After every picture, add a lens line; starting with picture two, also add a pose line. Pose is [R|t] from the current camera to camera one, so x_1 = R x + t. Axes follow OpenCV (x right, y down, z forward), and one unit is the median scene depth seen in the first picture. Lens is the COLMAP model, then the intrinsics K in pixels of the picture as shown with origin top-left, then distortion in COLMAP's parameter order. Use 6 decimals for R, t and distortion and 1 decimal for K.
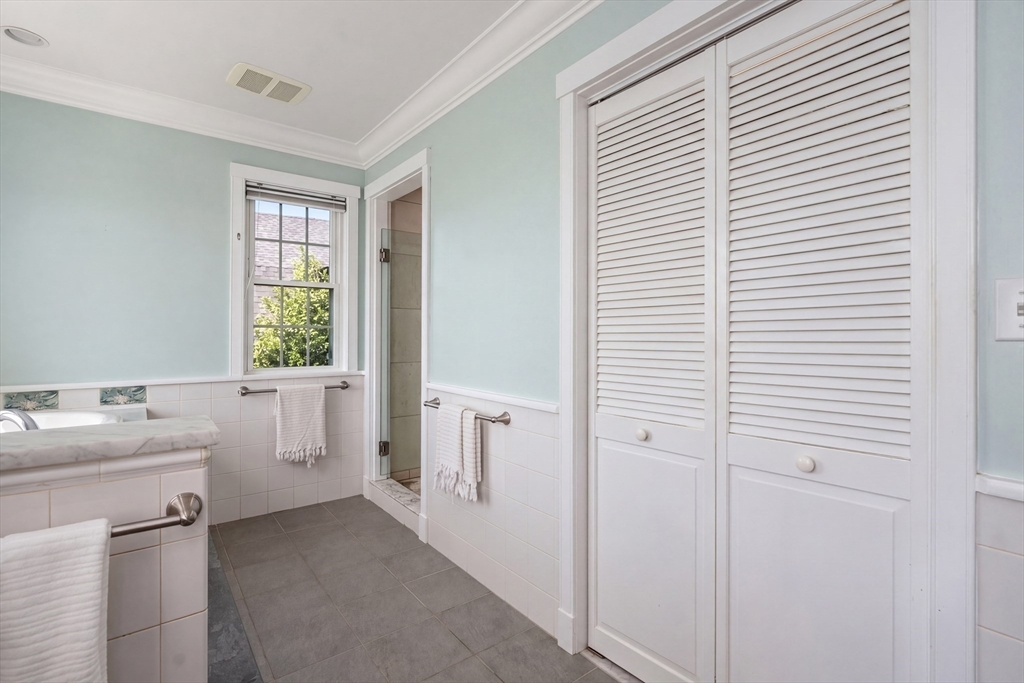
lens RADIAL K [[471.1, 0, 510.2], [0, 471.1, 338.1], [0, 0, 1]] dist [0.005422, 0.001395]
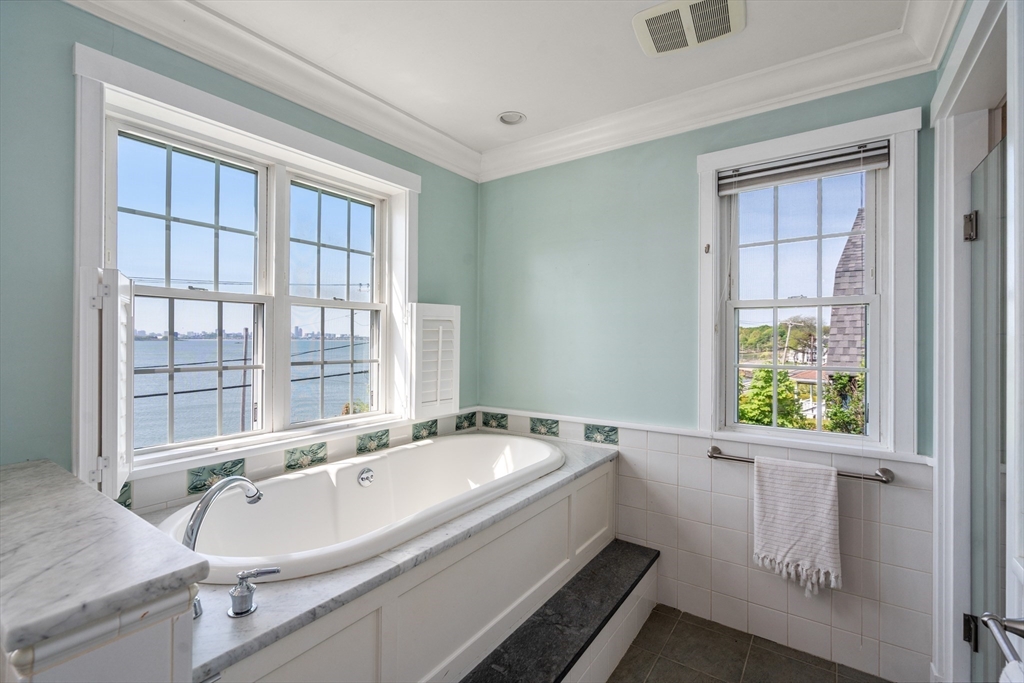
lens RADIAL K [[471.1, 0, 513.0], [0, 471.1, 339.4], [0, 0, 1]] dist [0.005422, 0.001395]
pose [[0.294555, 0.004036, -0.955626, 0.056180], [-0.010492, 0.999944, 0.000989, -0.063549], [0.955577, 0.009735, 0.294581, 0.452271]]
